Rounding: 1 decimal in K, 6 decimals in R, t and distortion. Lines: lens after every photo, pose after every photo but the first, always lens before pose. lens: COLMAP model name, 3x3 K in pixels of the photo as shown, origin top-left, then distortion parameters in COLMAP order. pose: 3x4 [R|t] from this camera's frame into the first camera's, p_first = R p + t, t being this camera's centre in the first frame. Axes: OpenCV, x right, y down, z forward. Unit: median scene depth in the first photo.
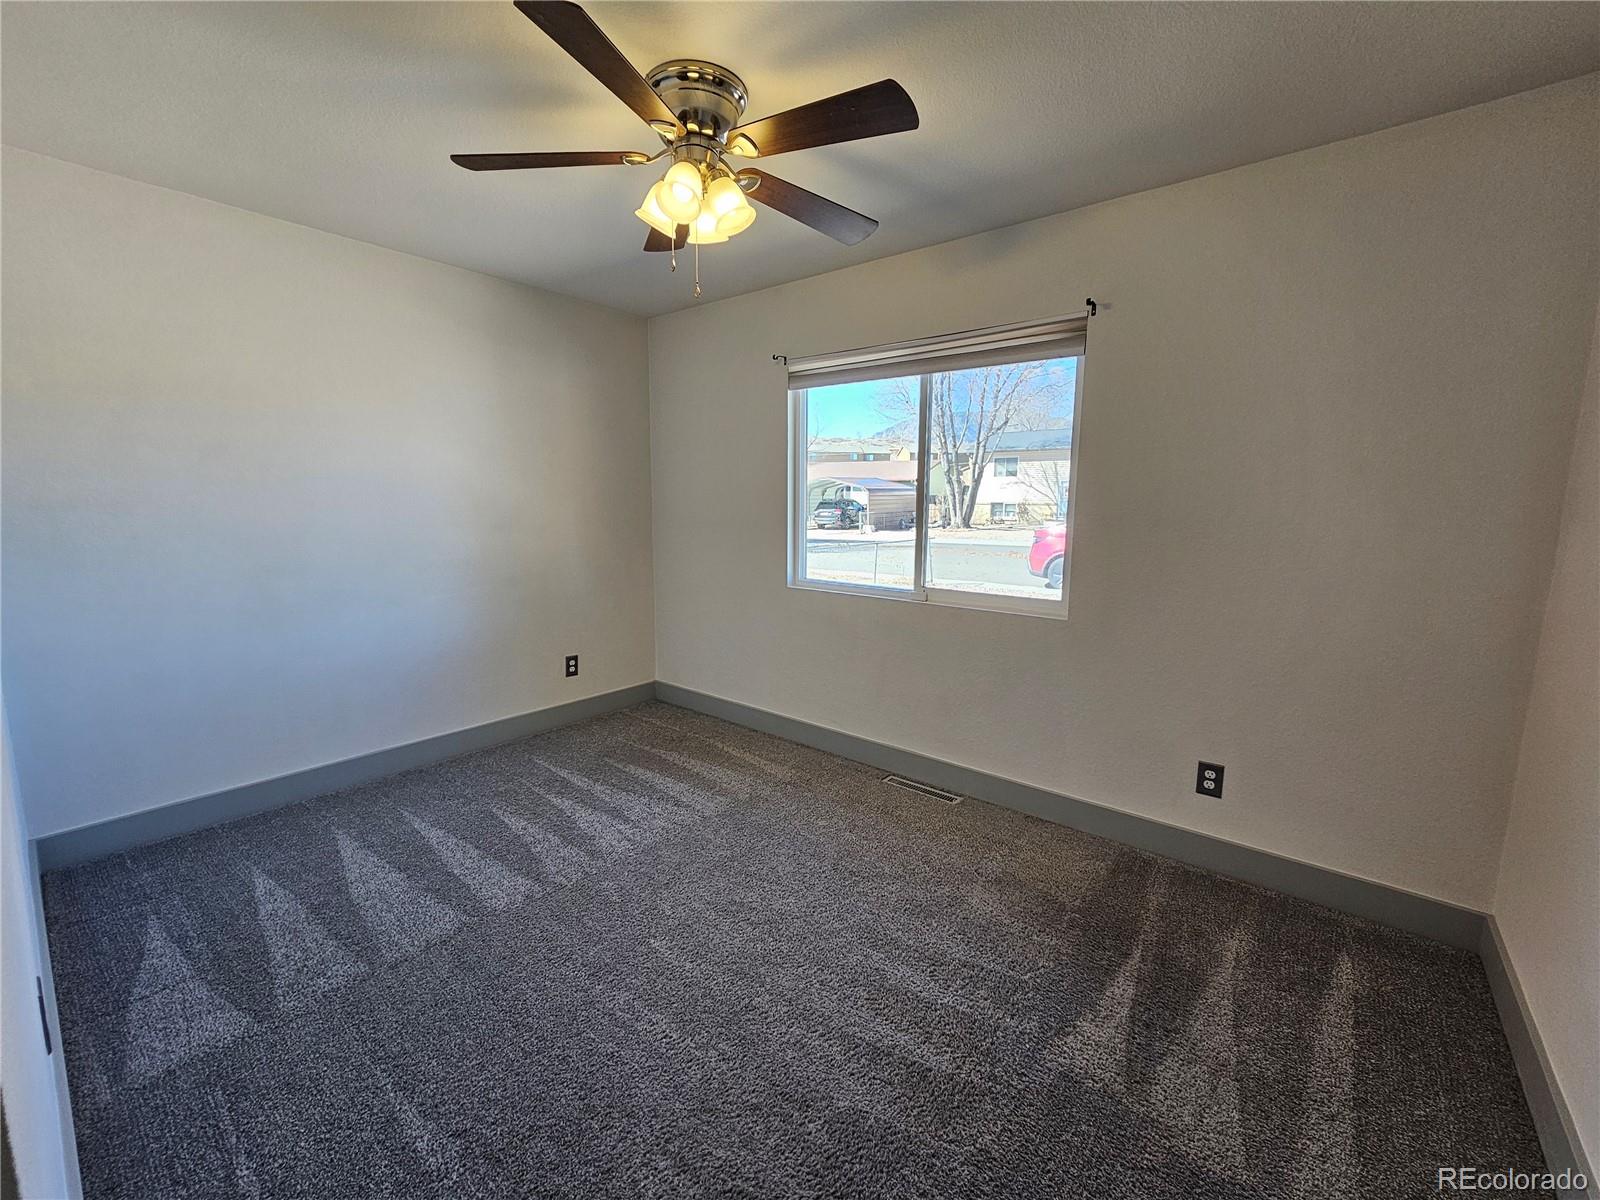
lens RADIAL K [[657.2, 0, 802.8], [0, 657.2, 590.5], [0, 0, 1]] dist [-0.001124, 0.000049]
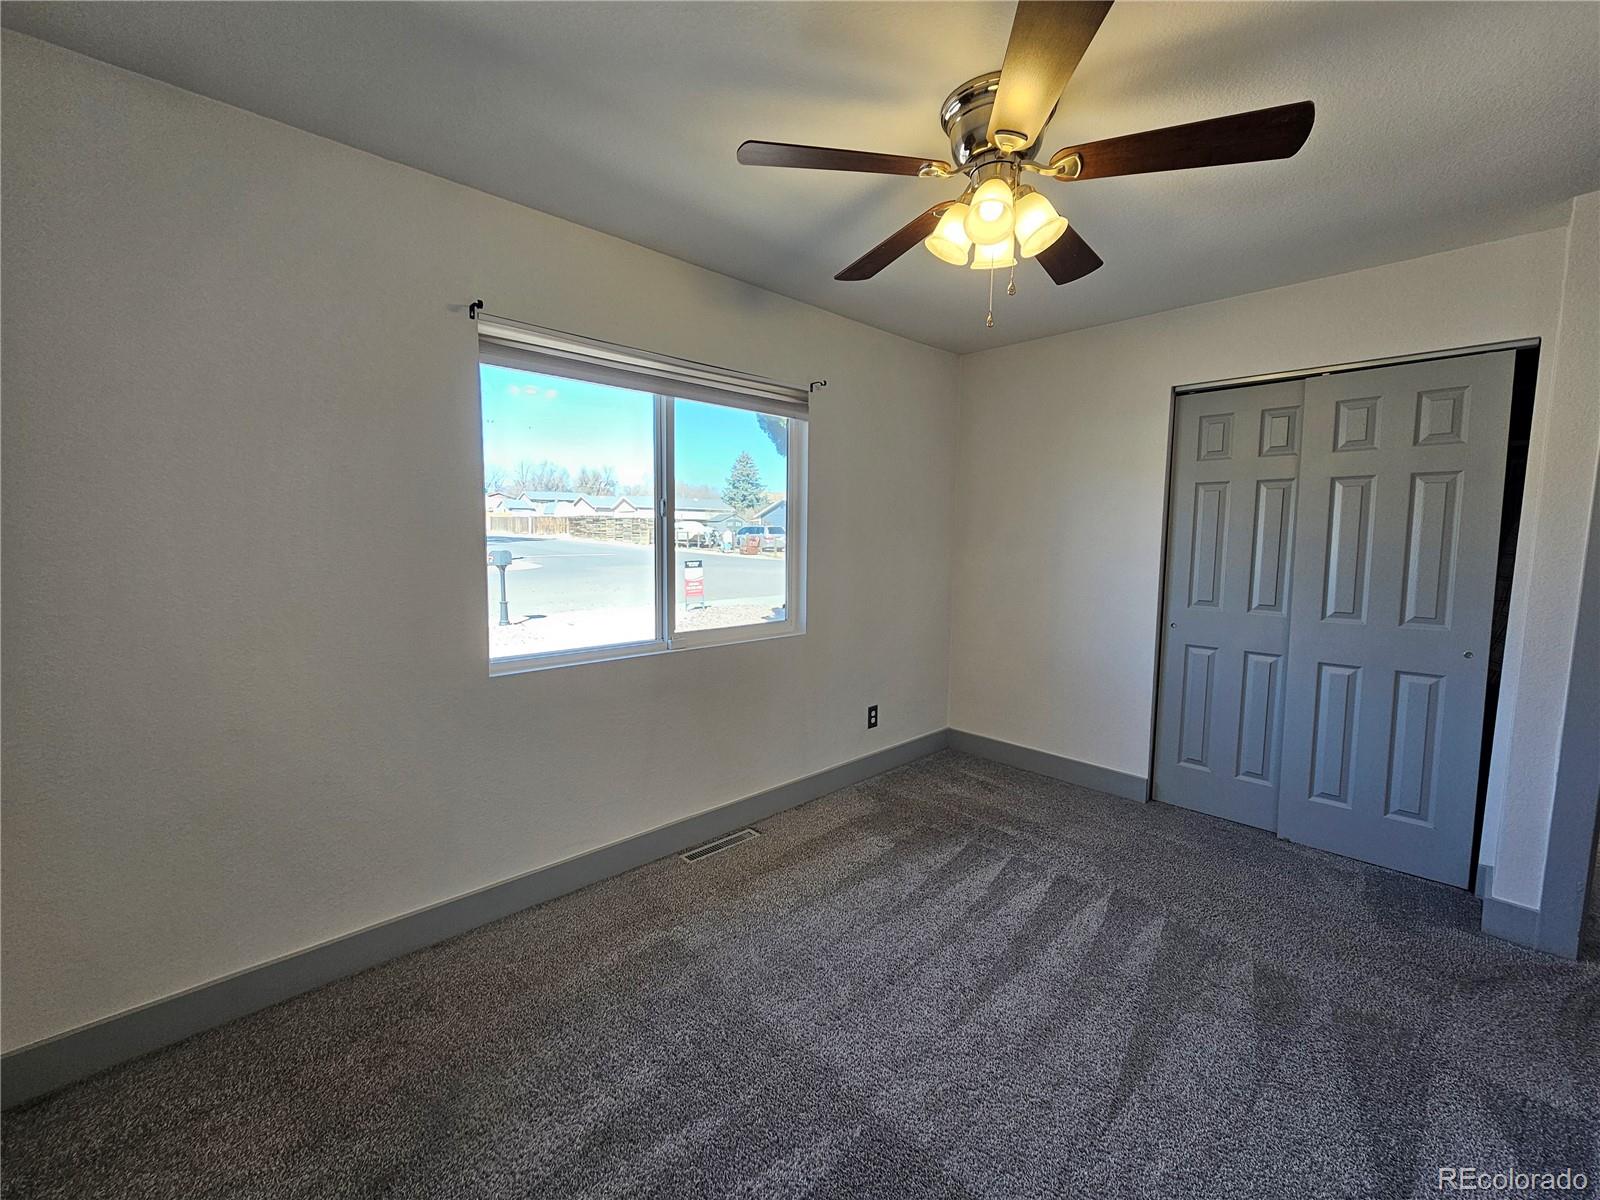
lens RADIAL K [[657.2, 0, 802.8], [0, 657.2, 590.5], [0, 0, 1]] dist [-0.001124, 0.000049]
pose [[0.128224, -0.069652, 0.989296, -0.709550], [0.153147, 0.986956, 0.049637, -0.080877], [-0.979849, 0.145143, 0.137219, 0.732578]]
